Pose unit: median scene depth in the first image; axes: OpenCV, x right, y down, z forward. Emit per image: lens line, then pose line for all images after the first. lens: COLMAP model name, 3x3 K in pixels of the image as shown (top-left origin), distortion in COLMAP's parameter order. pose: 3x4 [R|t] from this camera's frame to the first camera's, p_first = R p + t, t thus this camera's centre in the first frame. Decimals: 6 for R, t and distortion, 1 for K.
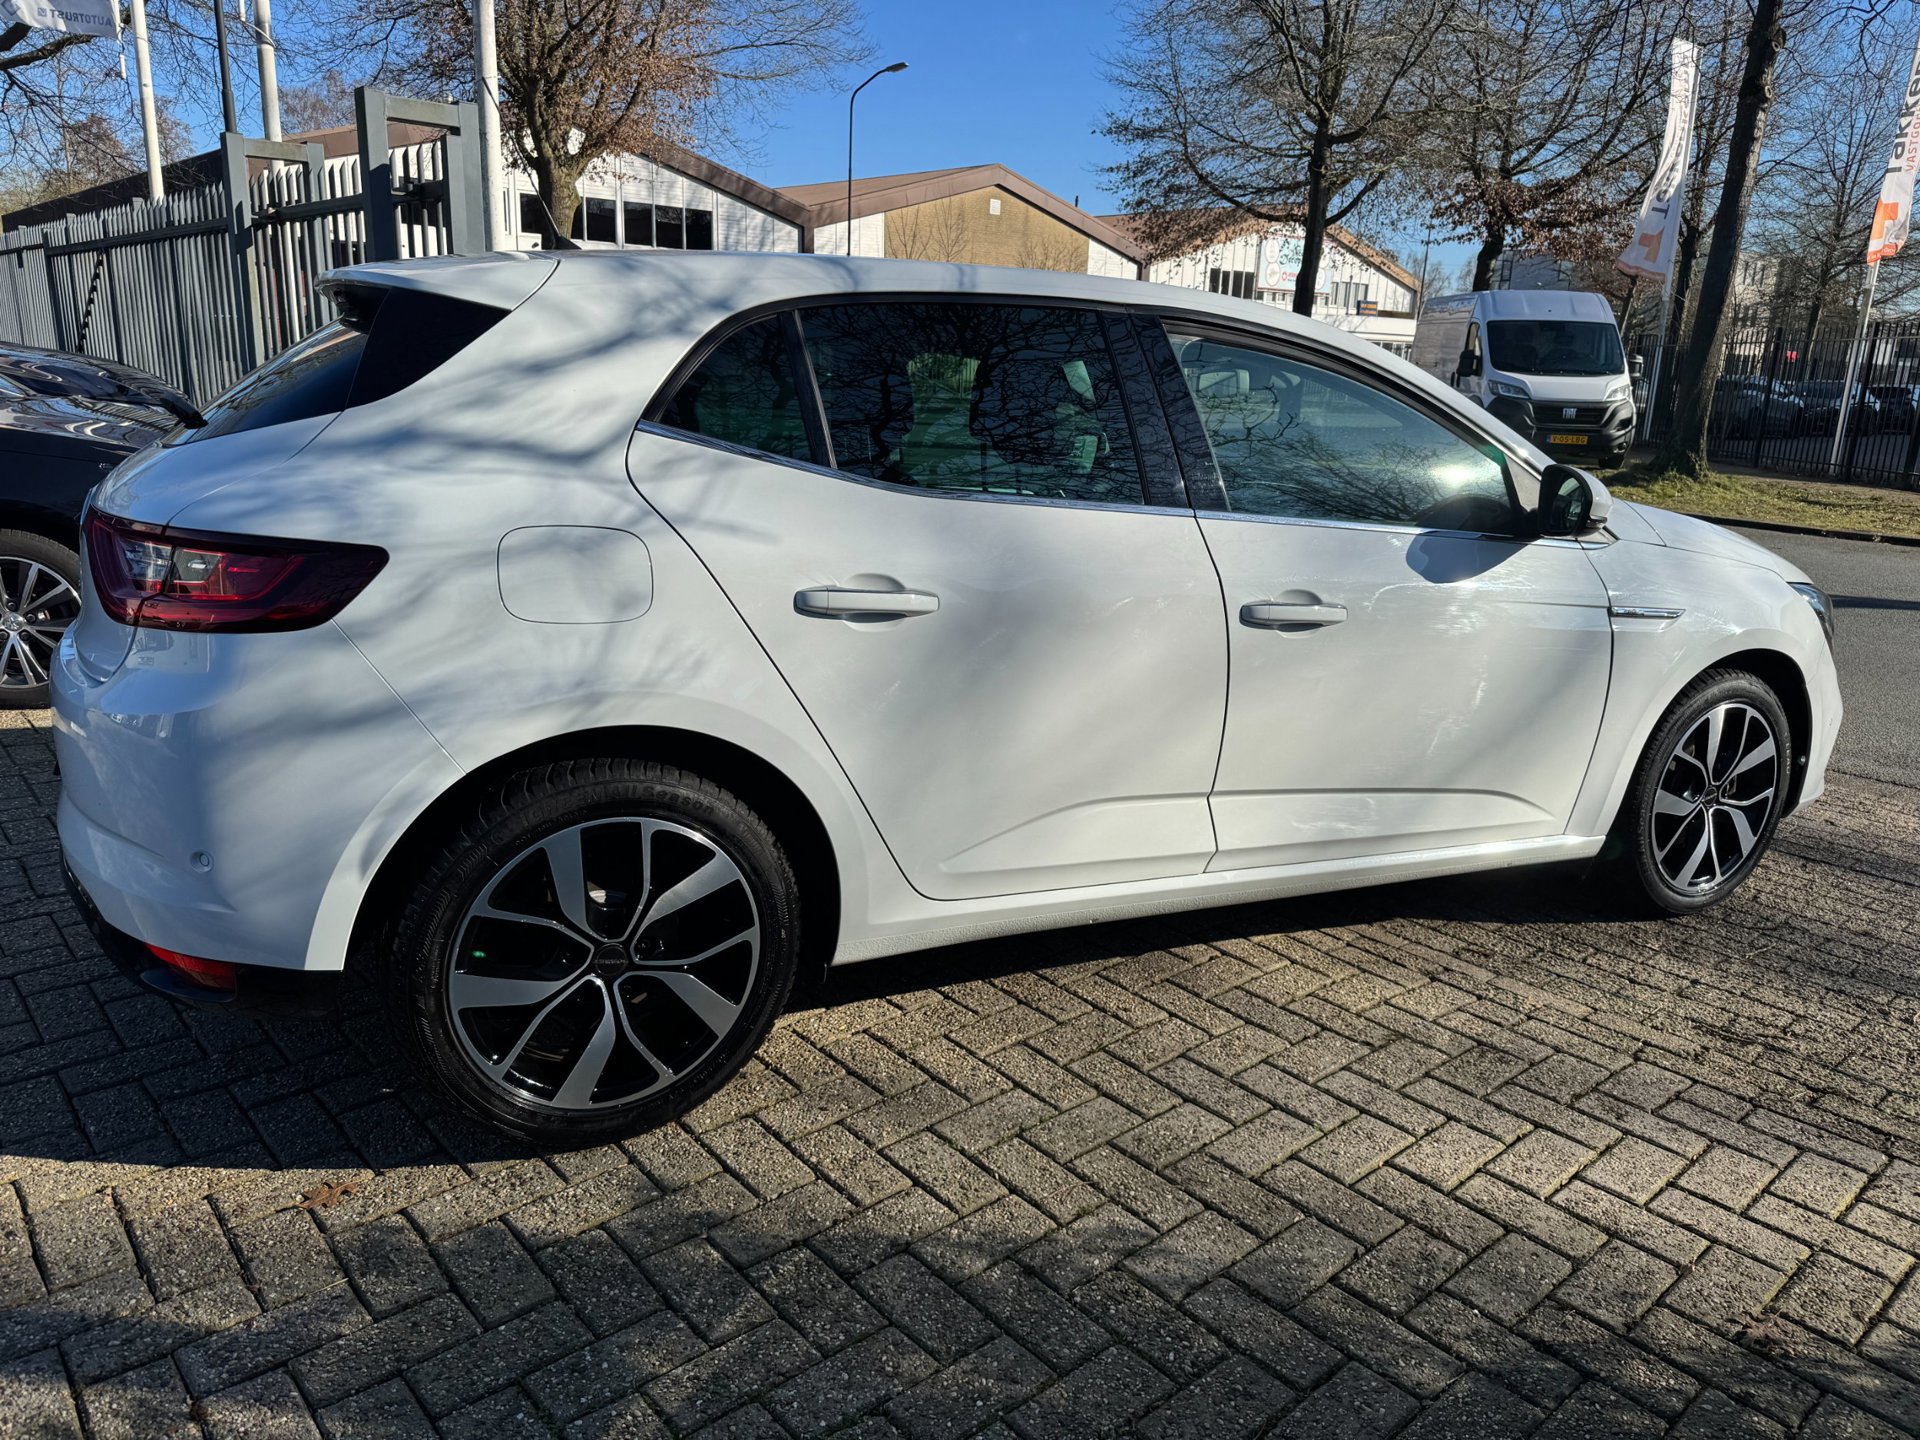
lens RADIAL K [[1365.7, 0, 967.9], [0, 1365.7, 709.4], [0, 0, 1]] dist [0.020862, -0.026113]
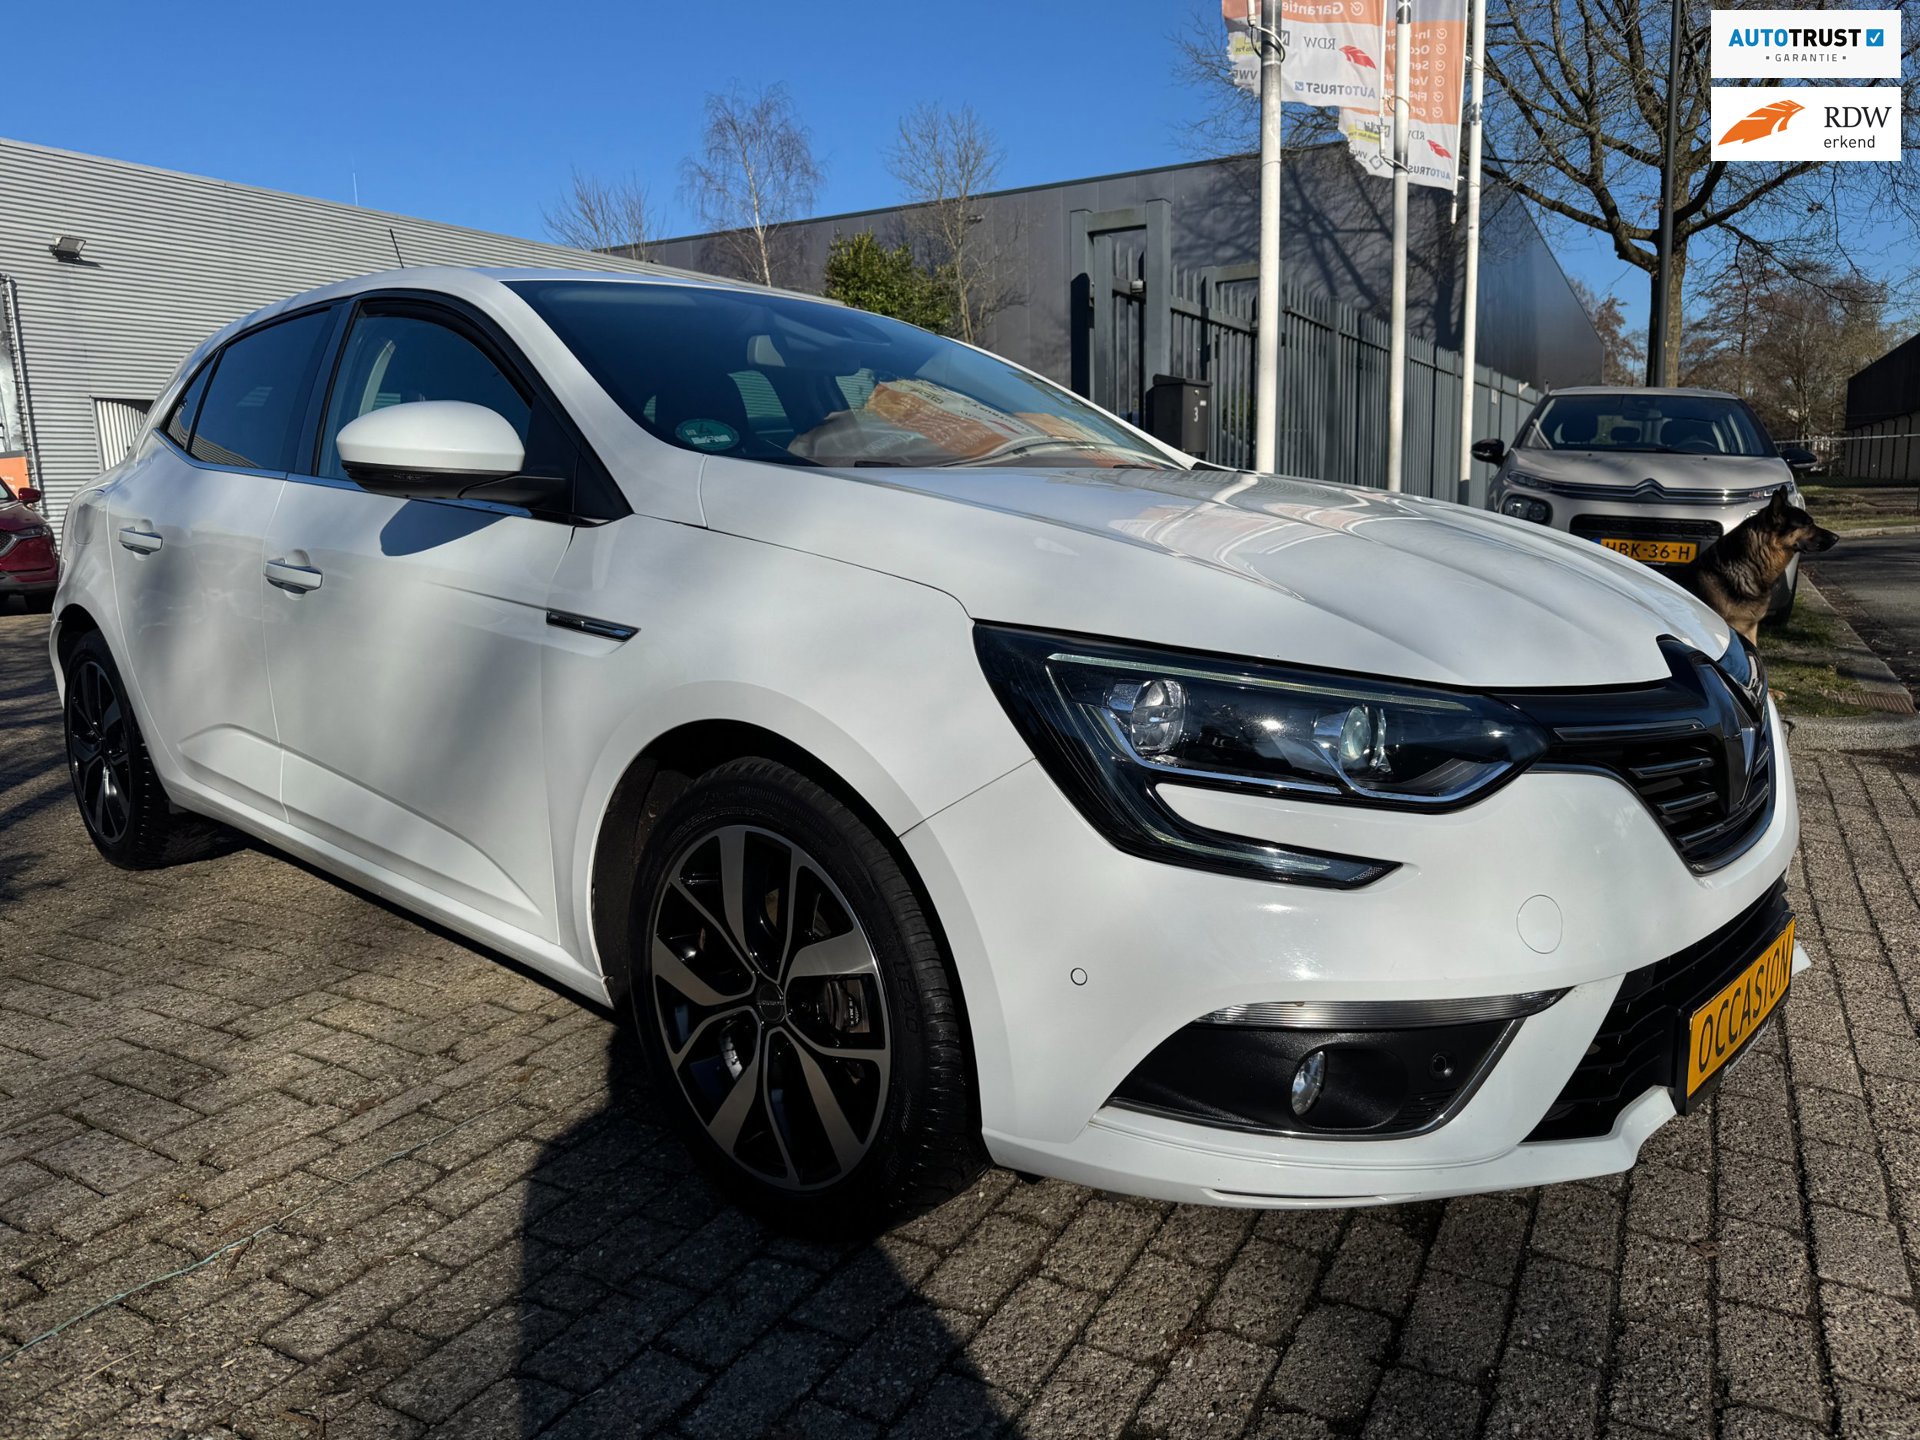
lens RADIAL K [[1362.4, 0, 950.5], [0, 1362.4, 725.5], [0, 0, 1]] dist [0.032162, -0.041199]
pose [[0.335529, 0.110796, -0.935492, 1.309160], [-0.195782, 0.979578, 0.045797, -0.098164], [0.921461, 0.167786, 0.350368, 1.080830]]
